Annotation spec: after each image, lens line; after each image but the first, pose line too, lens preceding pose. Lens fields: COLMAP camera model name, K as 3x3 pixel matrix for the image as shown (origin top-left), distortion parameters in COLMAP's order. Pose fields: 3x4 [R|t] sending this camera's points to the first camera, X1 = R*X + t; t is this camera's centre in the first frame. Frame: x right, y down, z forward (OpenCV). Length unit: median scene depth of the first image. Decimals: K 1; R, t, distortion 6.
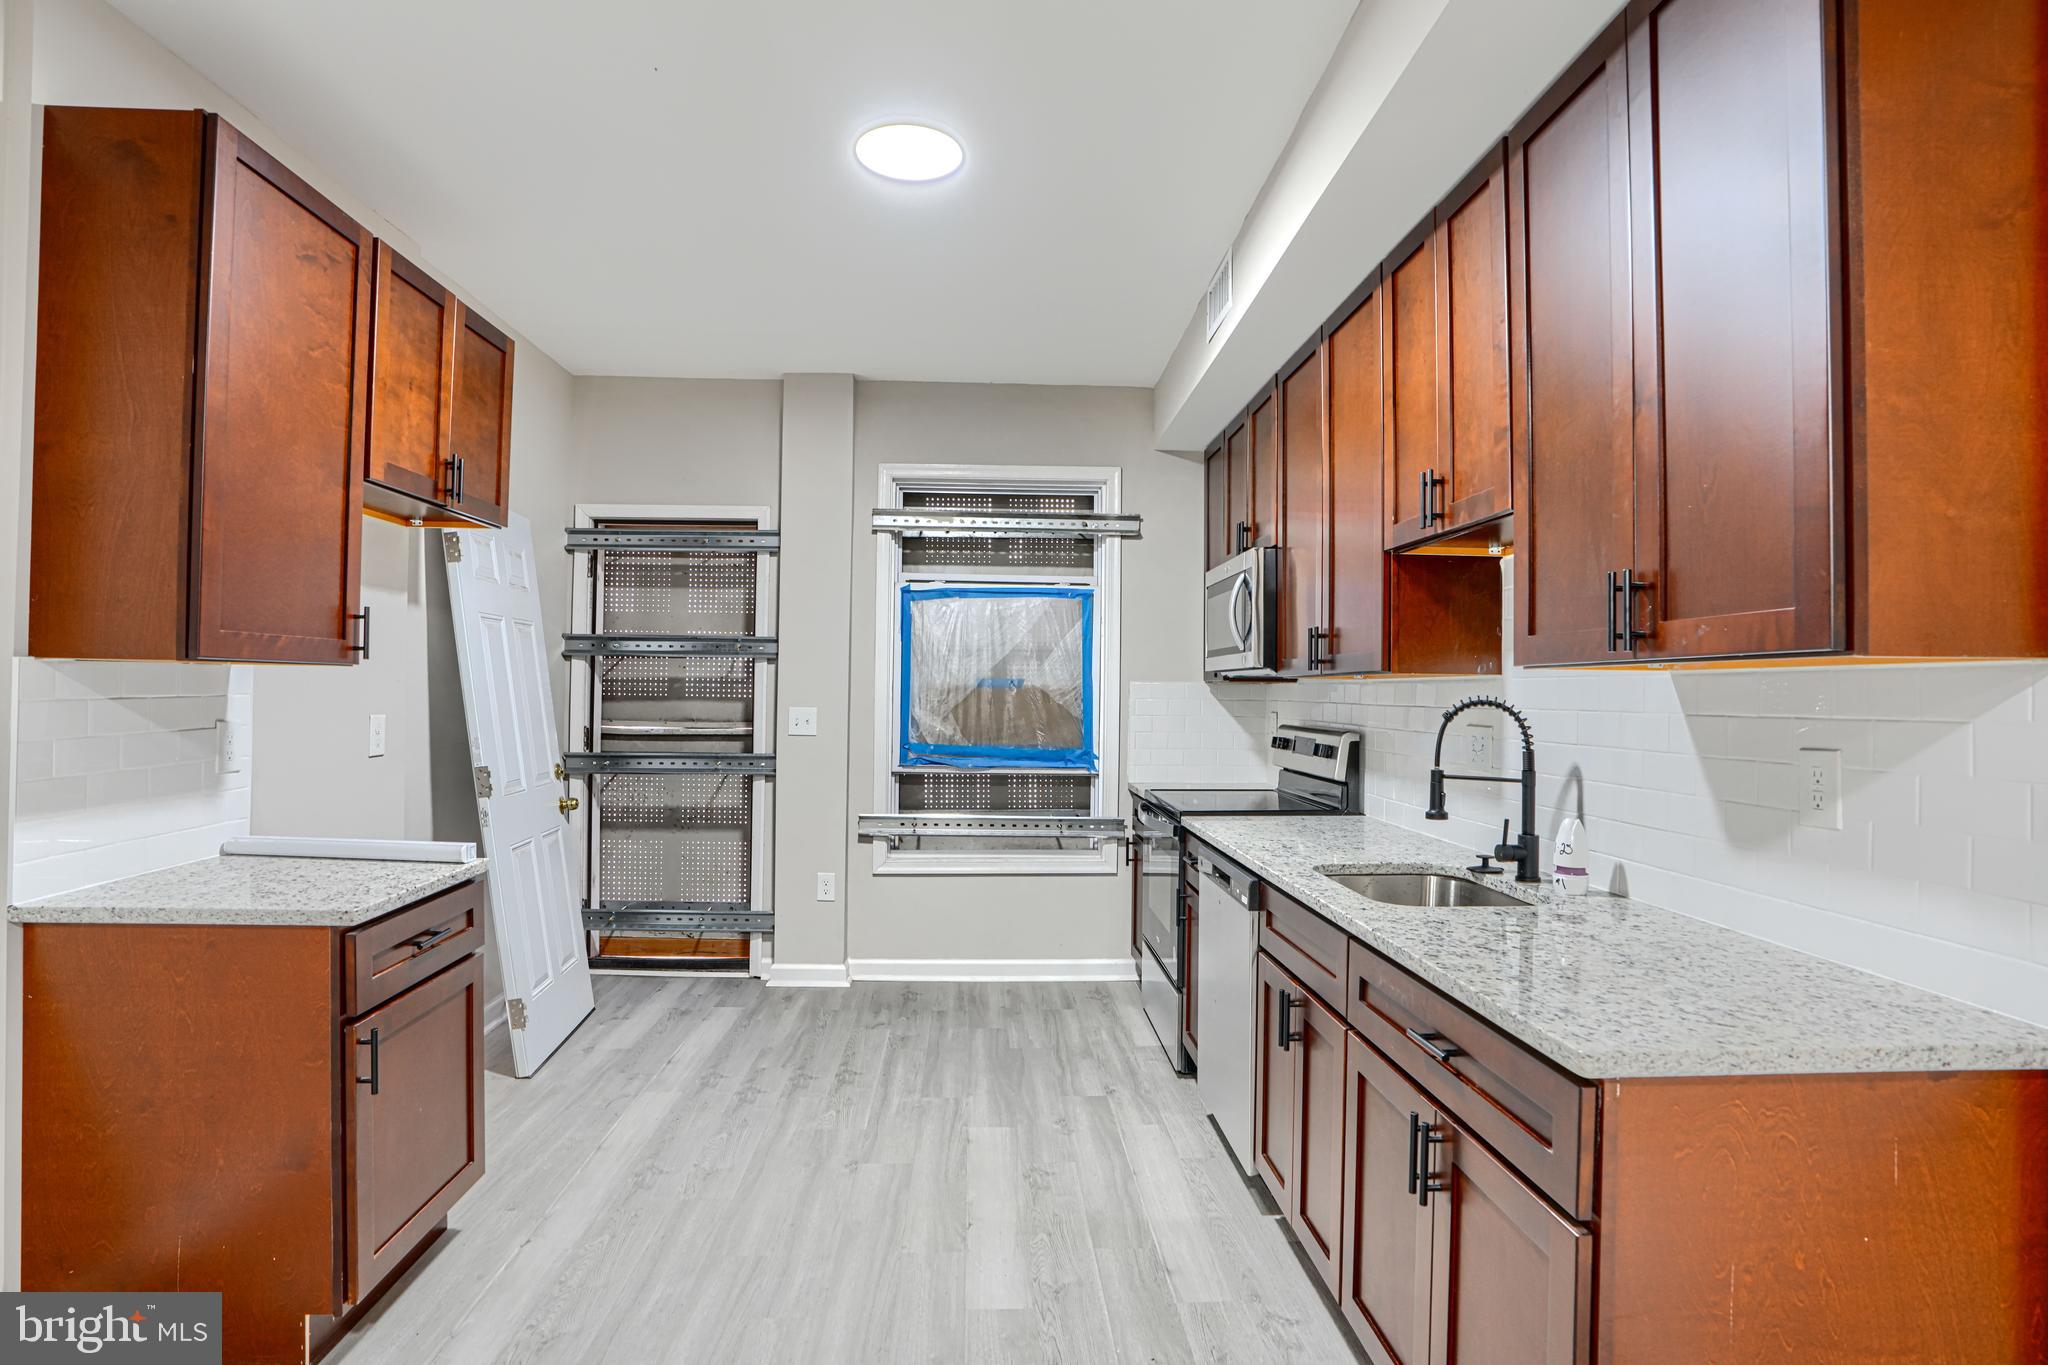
lens RADIAL K [[1006.8, 0, 1017.0], [0, 1006.8, 683.1], [0, 0, 1]] dist [-0.055649, 0.001022]
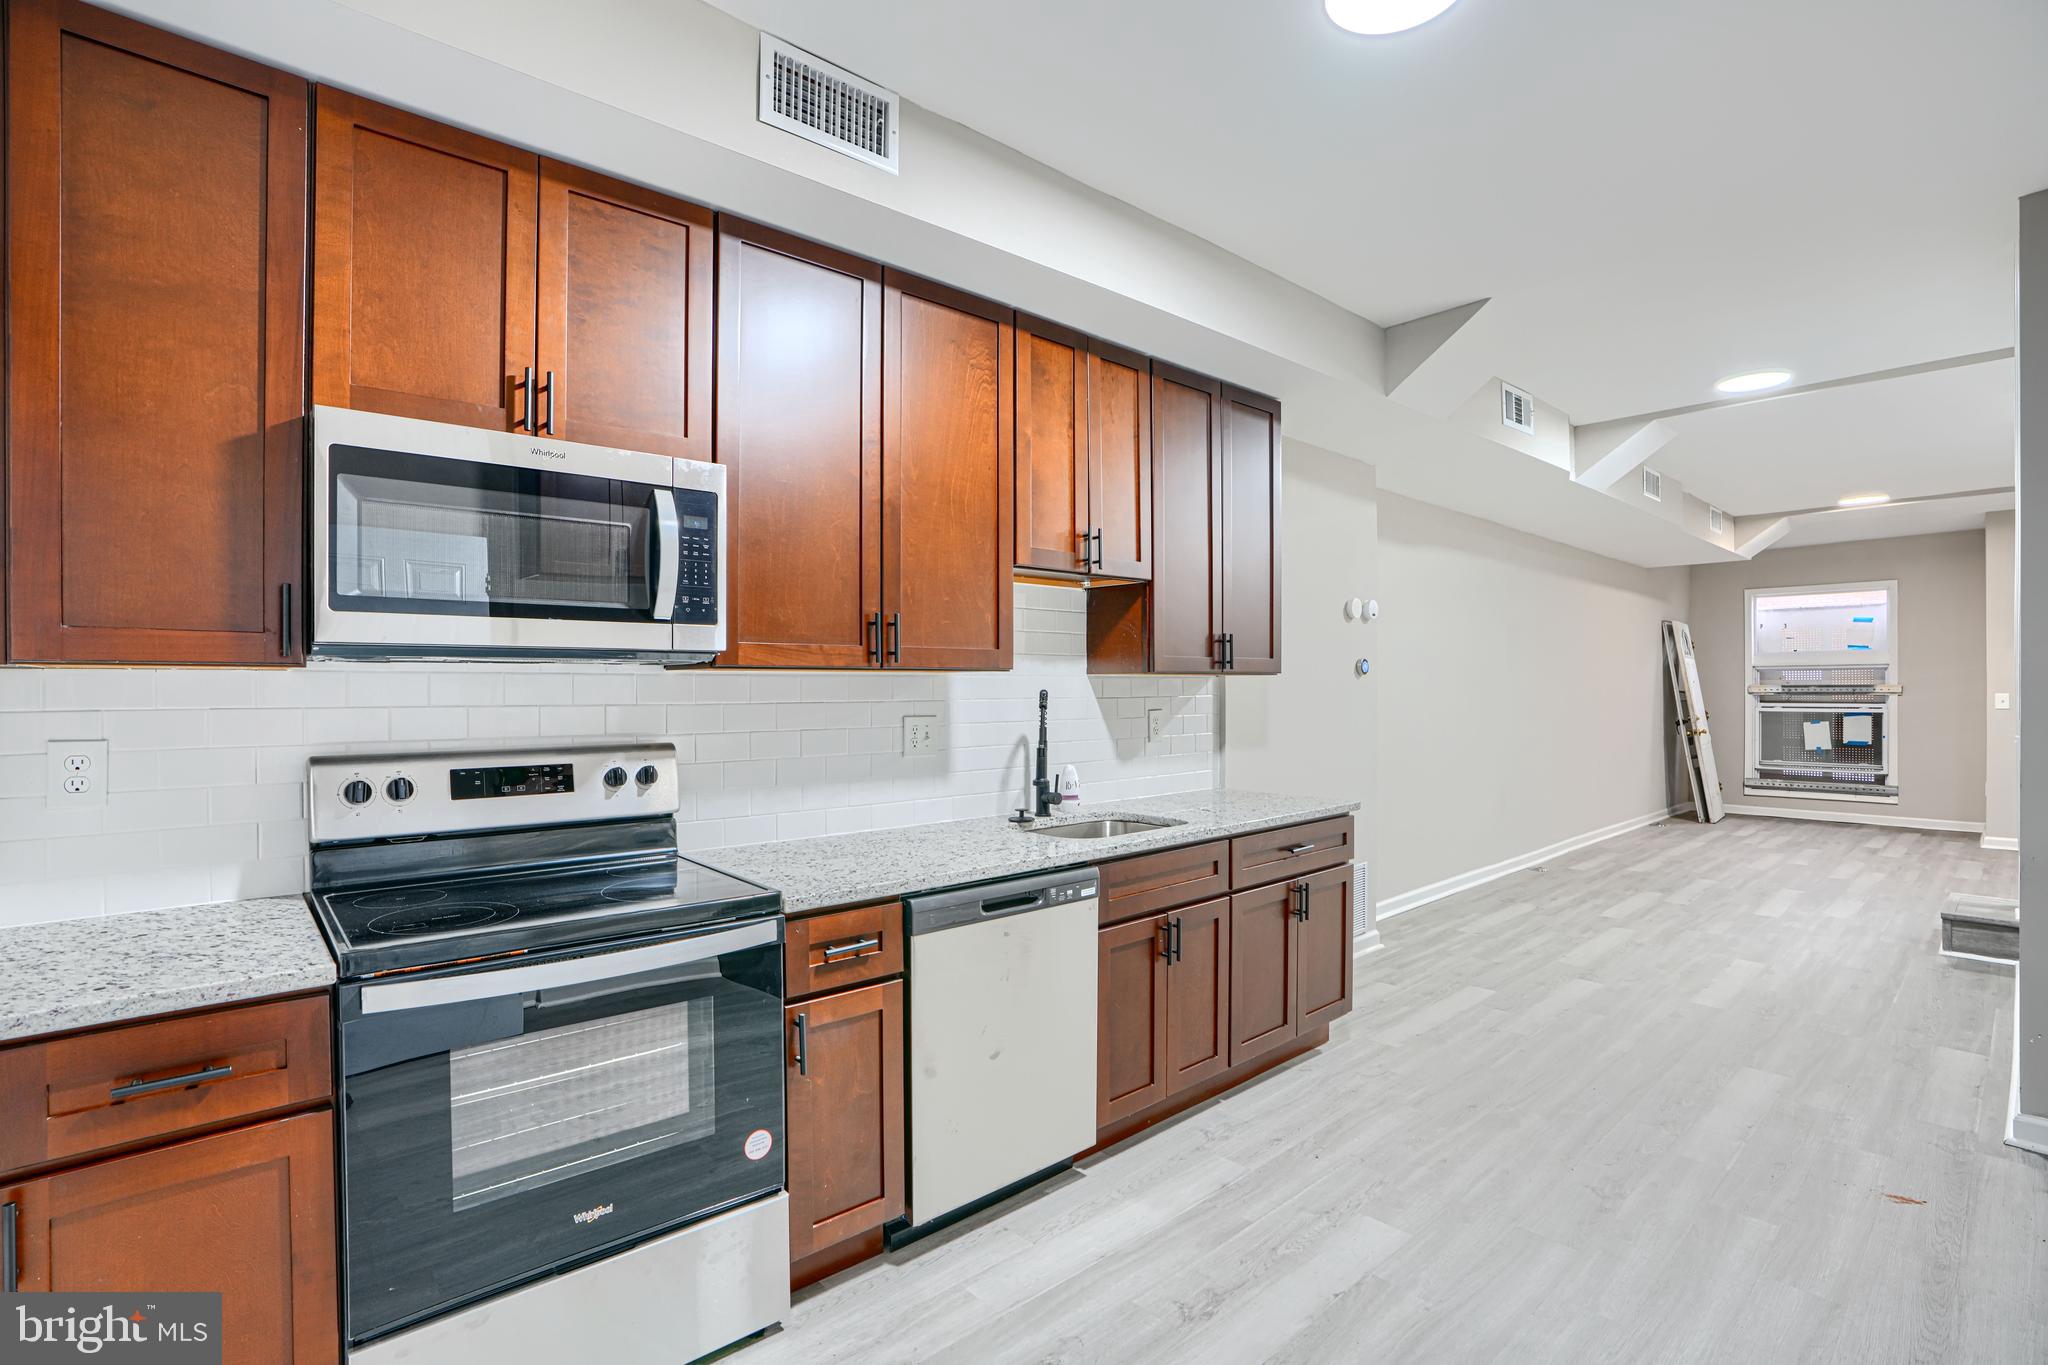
lens RADIAL K [[946.0, 0, 1018.6], [0, 946.0, 693.9], [0, 0, 1]] dist [-0.070945, 0.027320]
pose [[-0.626320, -0.015962, 0.779403, -0.265226], [-0.011700, 0.999870, 0.011076, 0.002163], [-0.779479, -0.002182, -0.626425, 0.921306]]
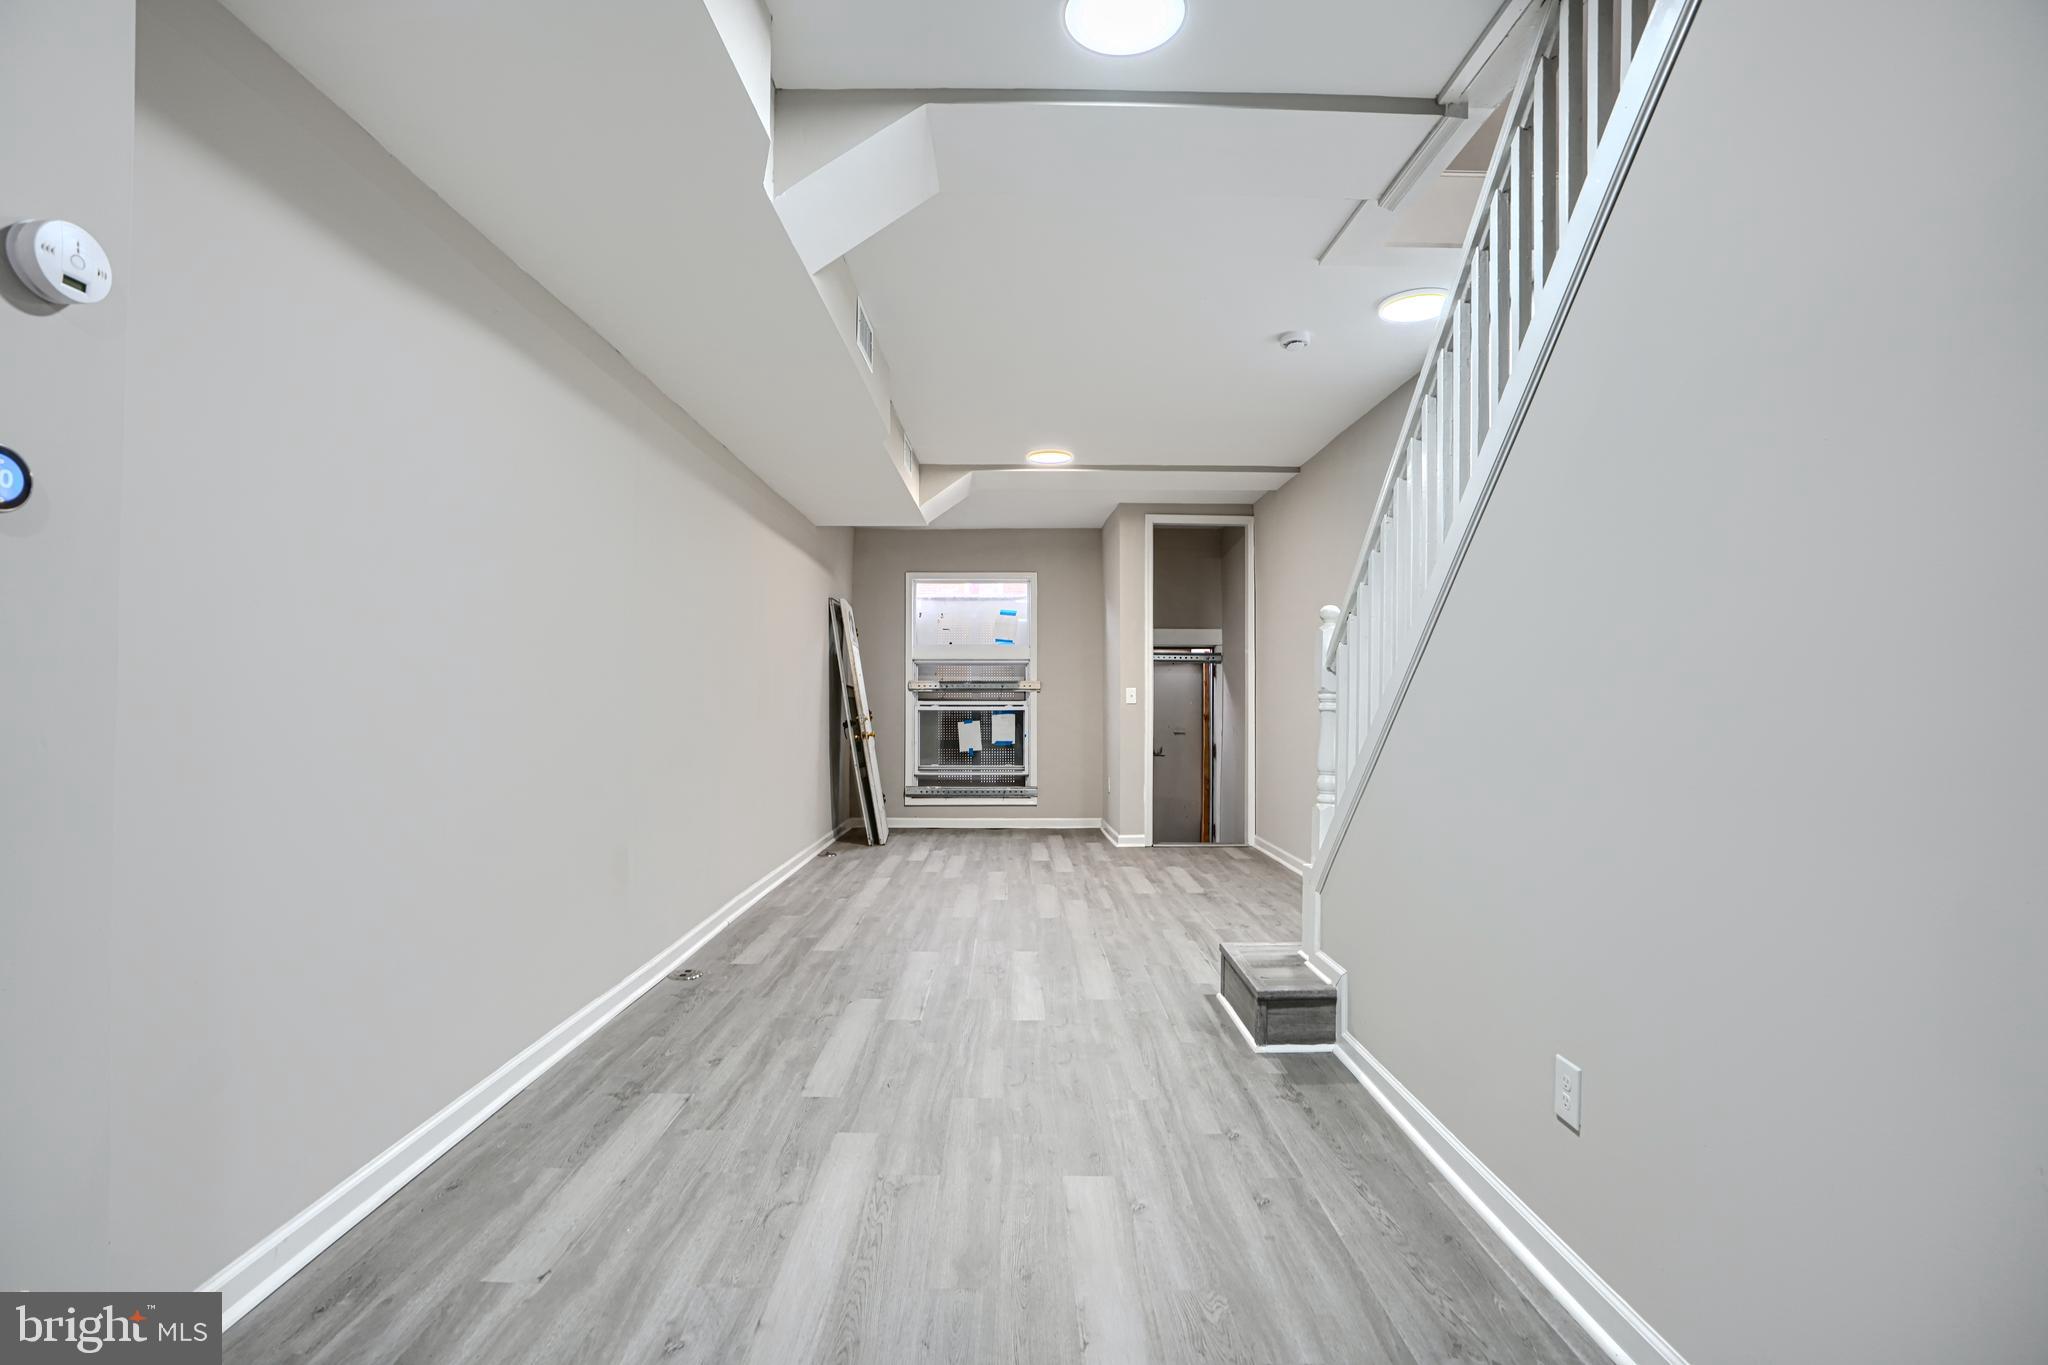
lens RADIAL K [[946.0, 0, 1018.6], [0, 946.0, 693.9], [0, 0, 1]] dist [-0.070945, 0.027320]
pose [[-0.999183, -0.015452, 0.037354, 0.017189], [-0.015955, 0.999786, -0.013198, 0.032949], [-0.037142, -0.013783, -0.999215, 0.225498]]
